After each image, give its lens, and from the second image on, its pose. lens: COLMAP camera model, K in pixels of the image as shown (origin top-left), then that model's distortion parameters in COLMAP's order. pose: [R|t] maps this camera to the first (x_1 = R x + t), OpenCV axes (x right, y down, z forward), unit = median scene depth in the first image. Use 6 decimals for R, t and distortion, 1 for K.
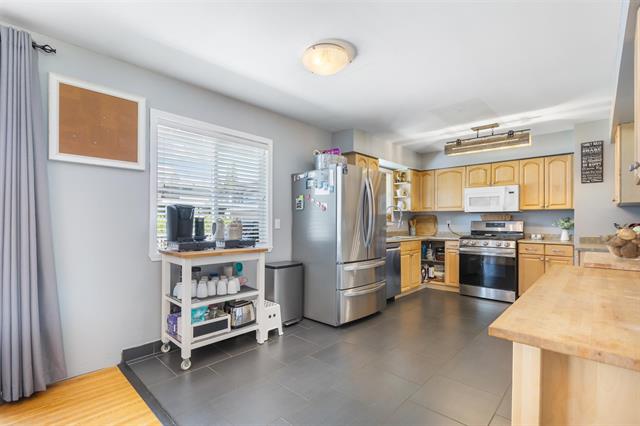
lens RADIAL K [[298.0, 0, 321.0], [0, 298.0, 224.9], [0, 0, 1]] dist [-0.003526, -0.000705]
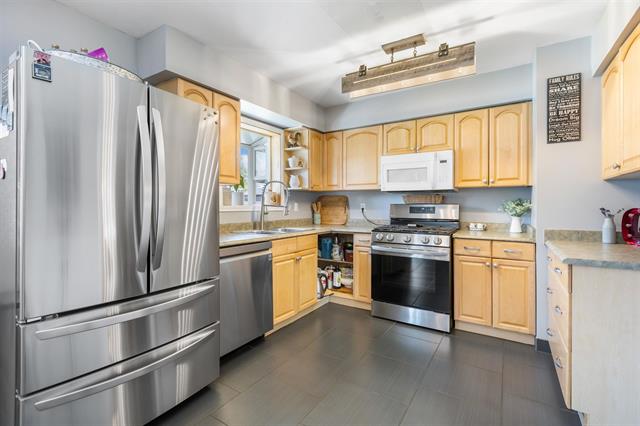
lens RADIAL K [[297.8, 0, 319.9], [0, 297.8, 209.1], [0, 0, 1]] dist [-0.001013, 0.000185]
pose [[0.983581, -0.005251, 0.180392, 0.252482], [0.004329, 0.999975, 0.005509, -0.007307], [-0.180416, -0.004637, 0.983579, 0.403436]]
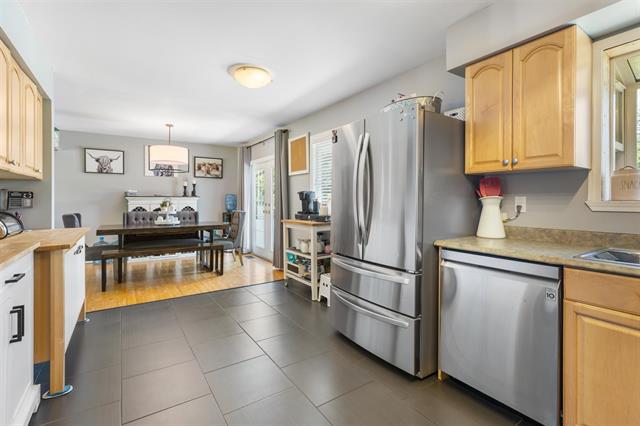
lens RADIAL K [[297.8, 0, 317.8], [0, 297.8, 201.1], [0, 0, 1]] dist [-0.001013, 0.000185]
pose [[-0.223034, -0.003754, -0.974803, 0.630928], [-0.006819, 0.999974, -0.002291, -0.006586], [0.974787, 0.006136, -0.223054, 0.817011]]
